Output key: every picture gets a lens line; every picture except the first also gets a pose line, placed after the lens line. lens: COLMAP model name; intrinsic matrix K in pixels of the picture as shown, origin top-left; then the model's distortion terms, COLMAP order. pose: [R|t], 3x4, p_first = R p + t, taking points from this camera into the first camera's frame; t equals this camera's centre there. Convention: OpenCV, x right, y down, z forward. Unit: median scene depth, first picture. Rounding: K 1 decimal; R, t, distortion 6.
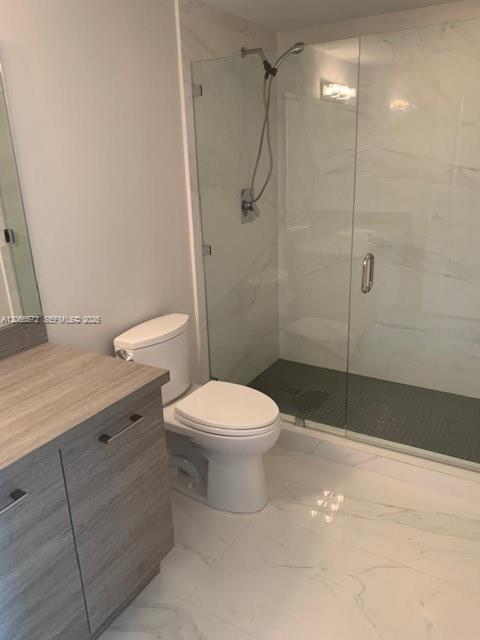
lens RADIAL K [[489.3, 0, 240.0], [0, 489.3, 320.0], [0, 0, 1]] dist [0.002714, 0.001291]
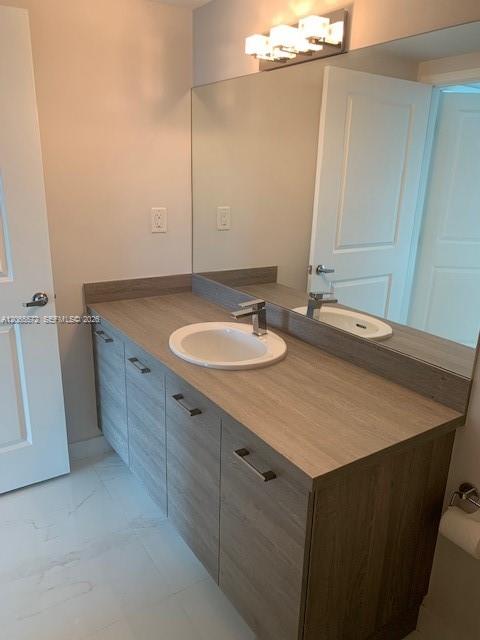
lens RADIAL K [[489.3, 0, 240.0], [0, 489.3, 320.0], [0, 0, 1]] dist [0.002714, 0.001291]
pose [[-0.431708, 0.288948, -0.854481, 0.471097], [-0.297759, 0.848551, 0.437379, -0.397672], [0.851450, 0.443249, -0.280290, 1.096017]]
